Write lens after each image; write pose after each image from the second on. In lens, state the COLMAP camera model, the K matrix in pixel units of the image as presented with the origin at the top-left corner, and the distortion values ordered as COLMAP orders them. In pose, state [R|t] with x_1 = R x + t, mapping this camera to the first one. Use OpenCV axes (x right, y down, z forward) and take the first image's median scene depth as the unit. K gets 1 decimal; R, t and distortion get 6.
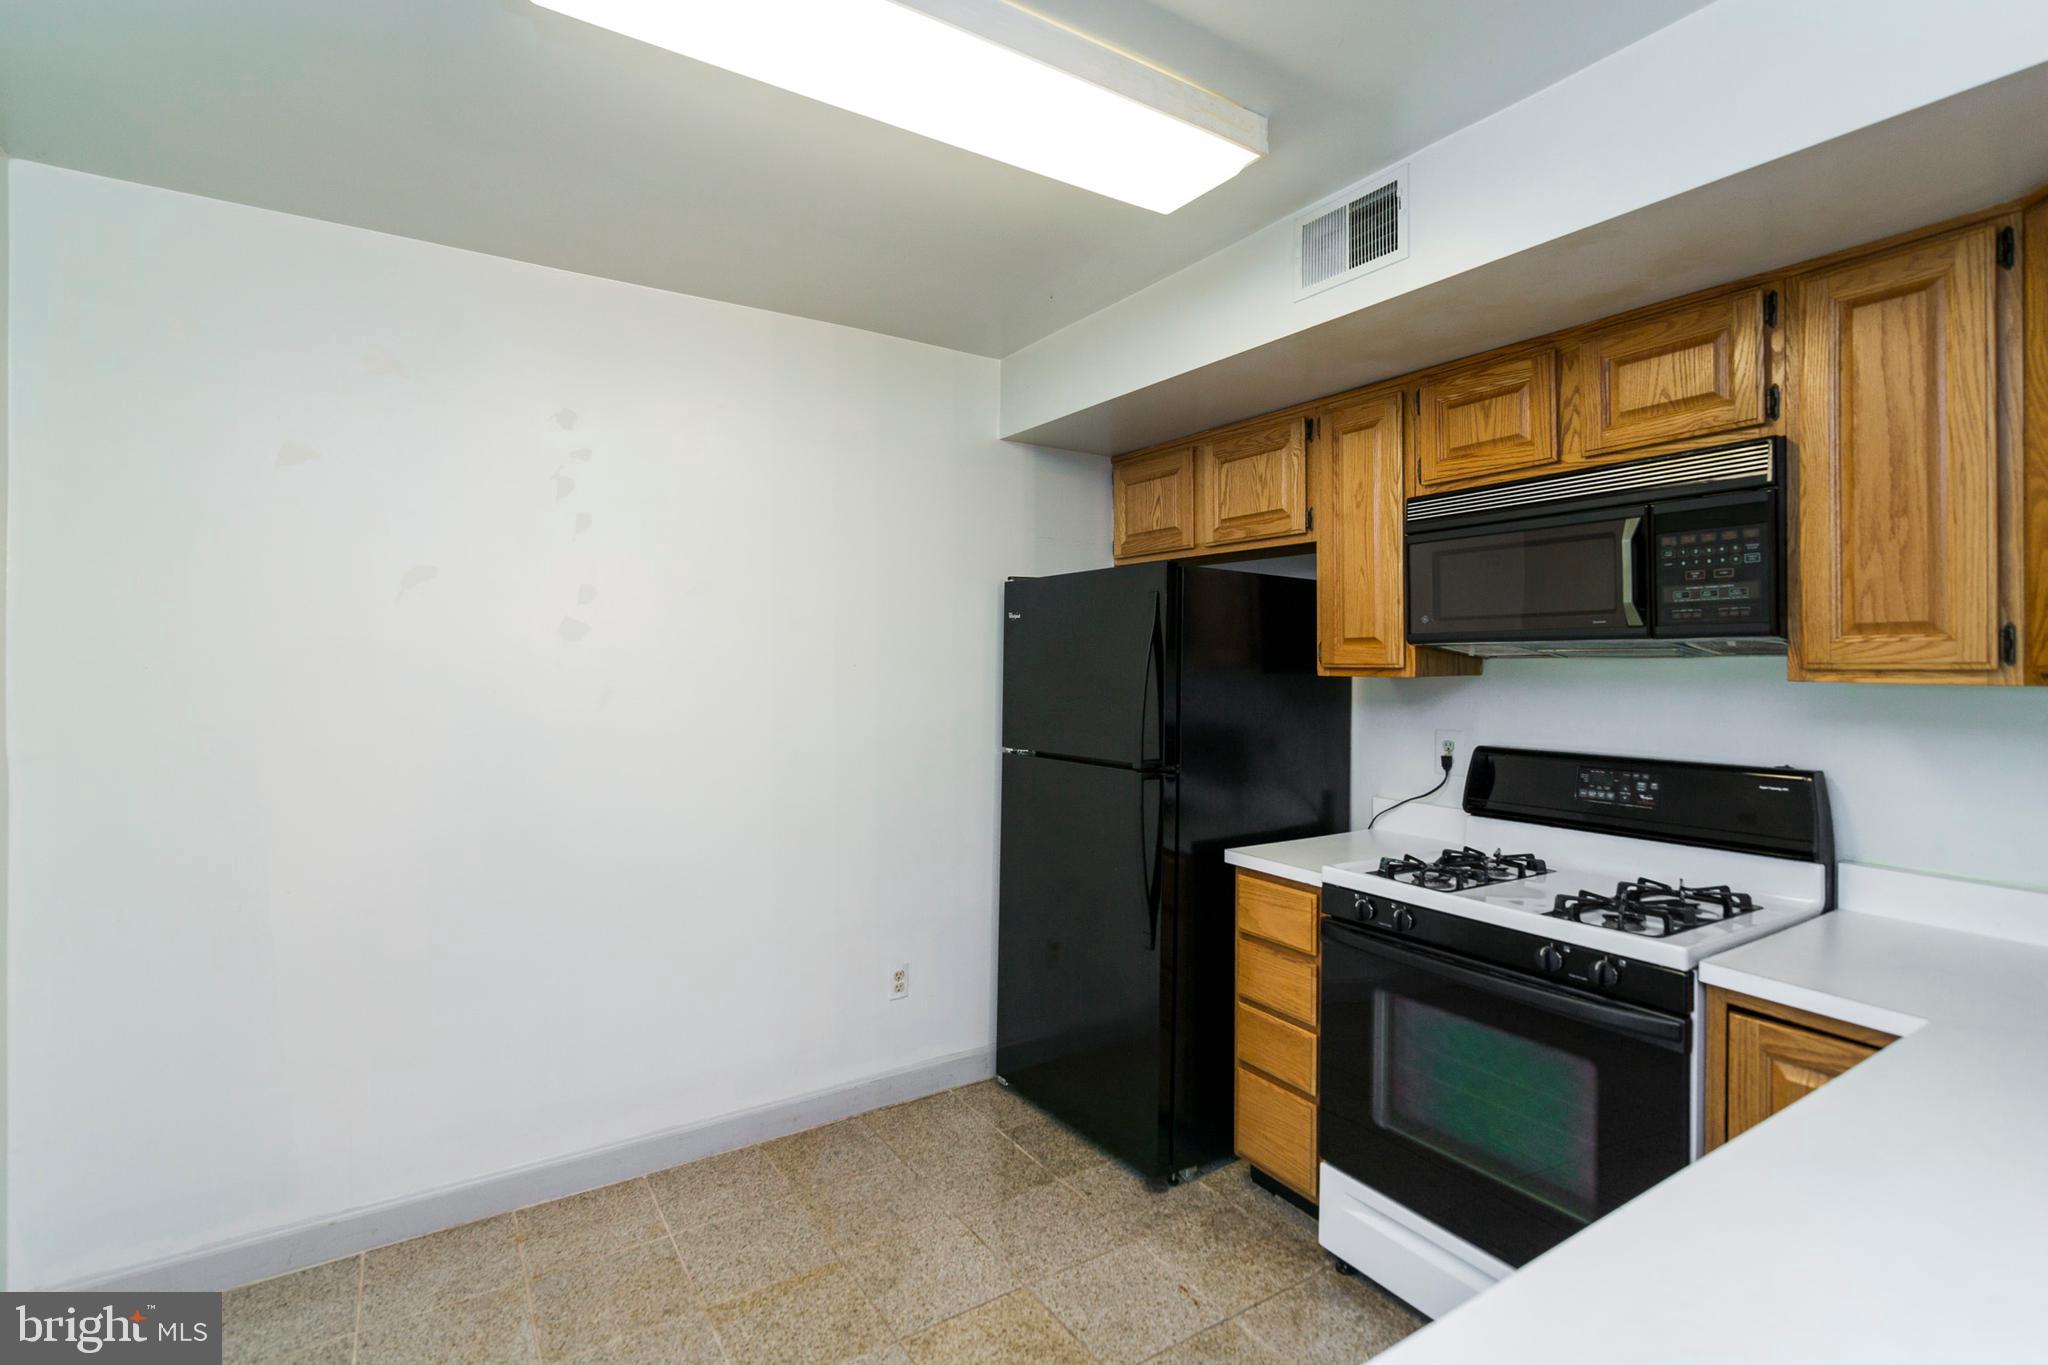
lens RADIAL K [[939.8, 0, 1015.5], [0, 939.8, 662.5], [0, 0, 1]] dist [0.002334, 0.000783]
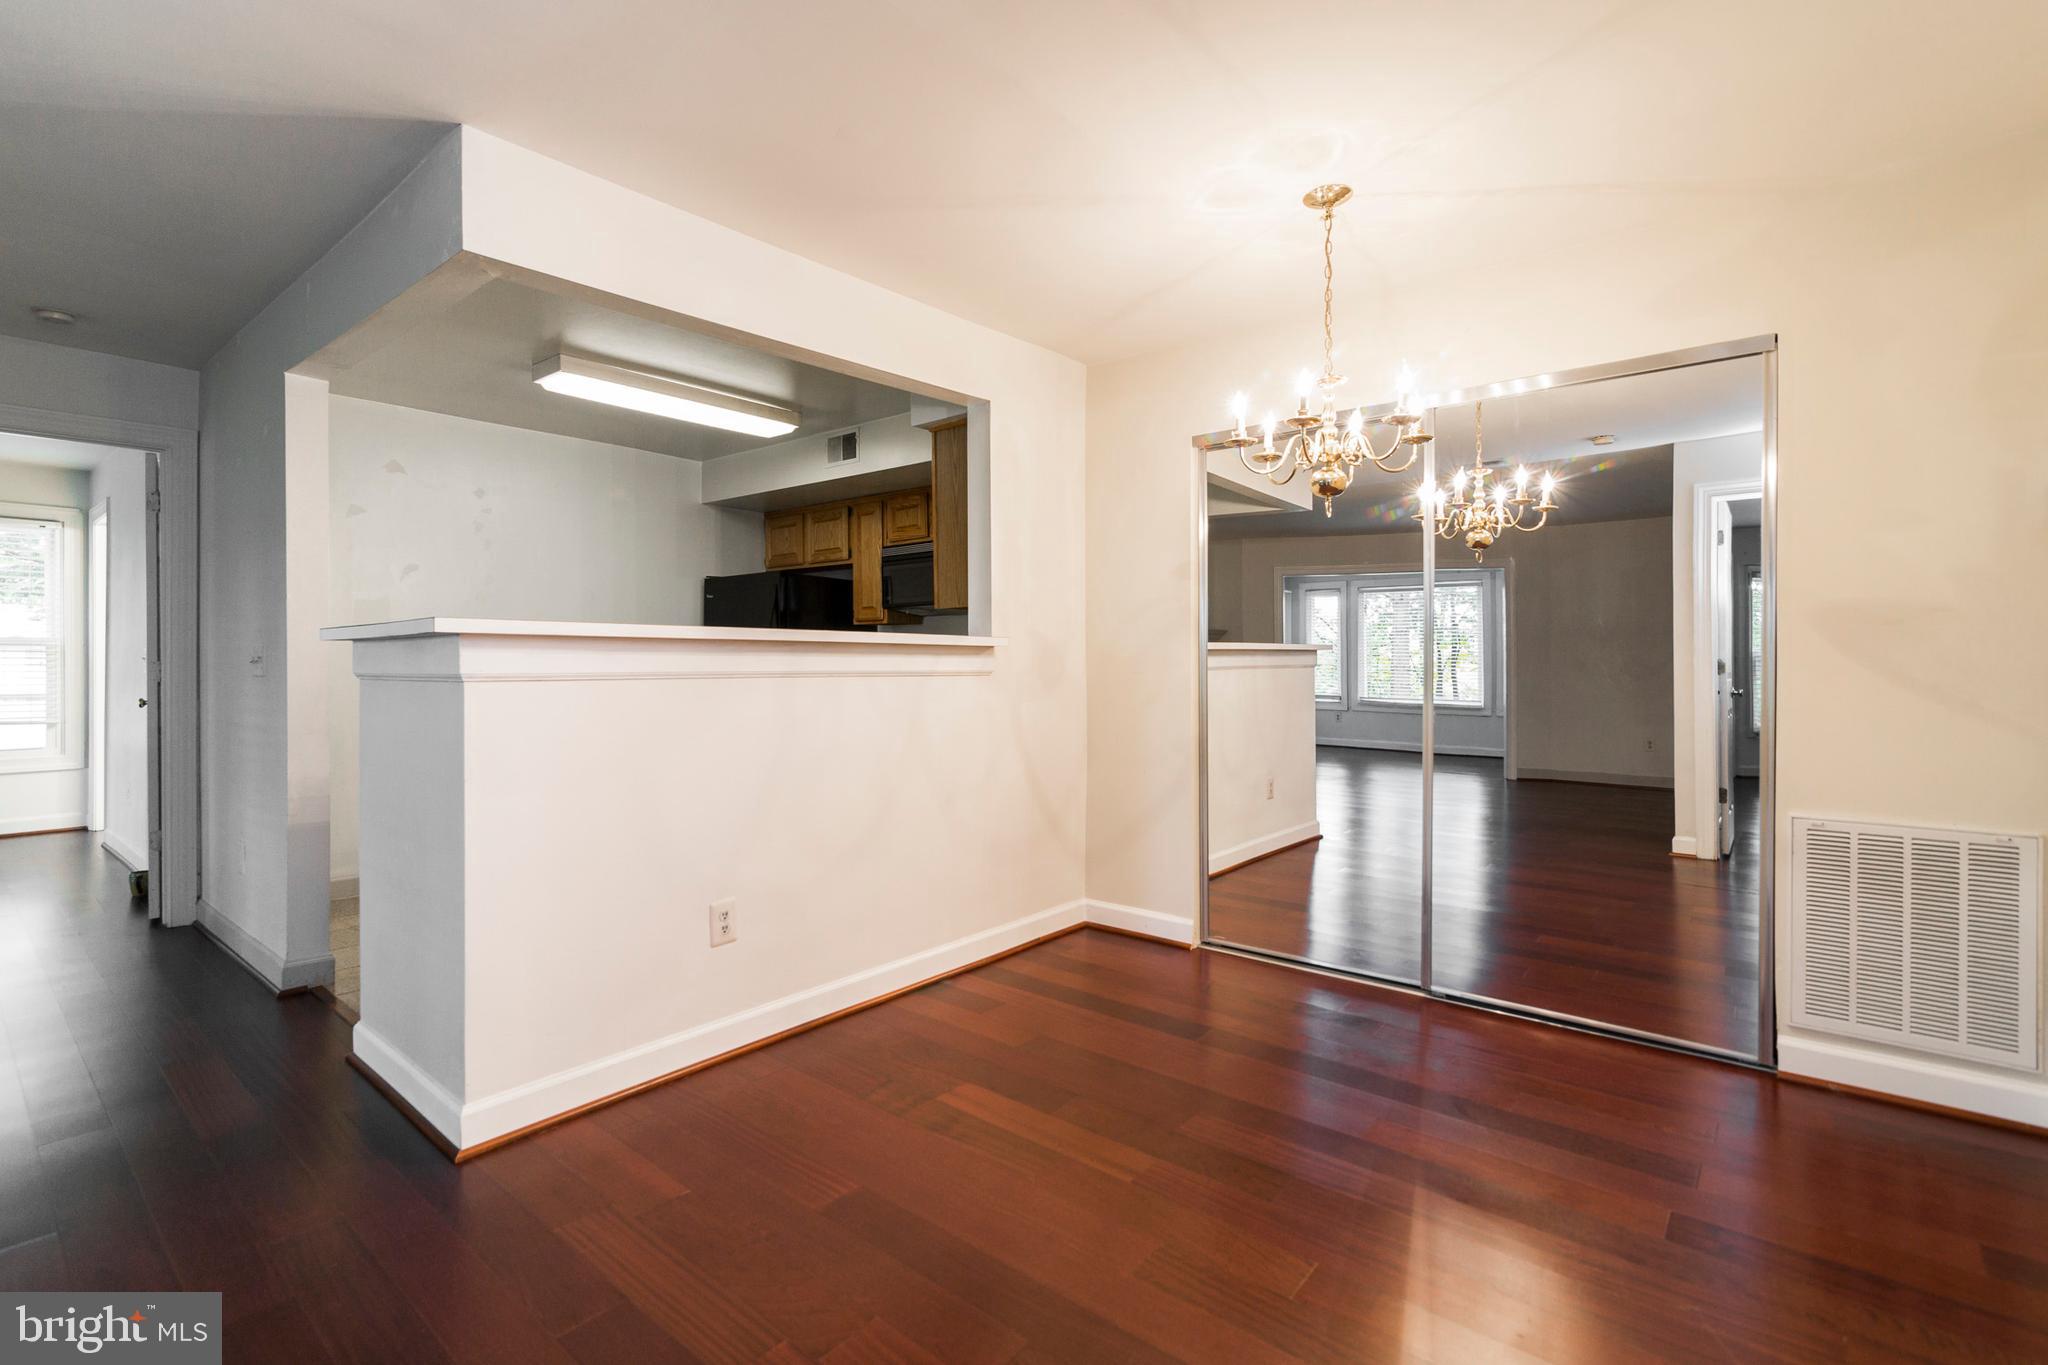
lens RADIAL K [[972.8, 0, 1019.0], [0, 972.8, 667.9], [0, 0, 1]] dist [-0.000097, -0.000336]
pose [[0.957179, -0.001062, 0.289496, 0.041394], [0.001550, 0.999998, -0.001457, 0.143301], [-0.289493, 0.001843, 0.957178, -1.545297]]
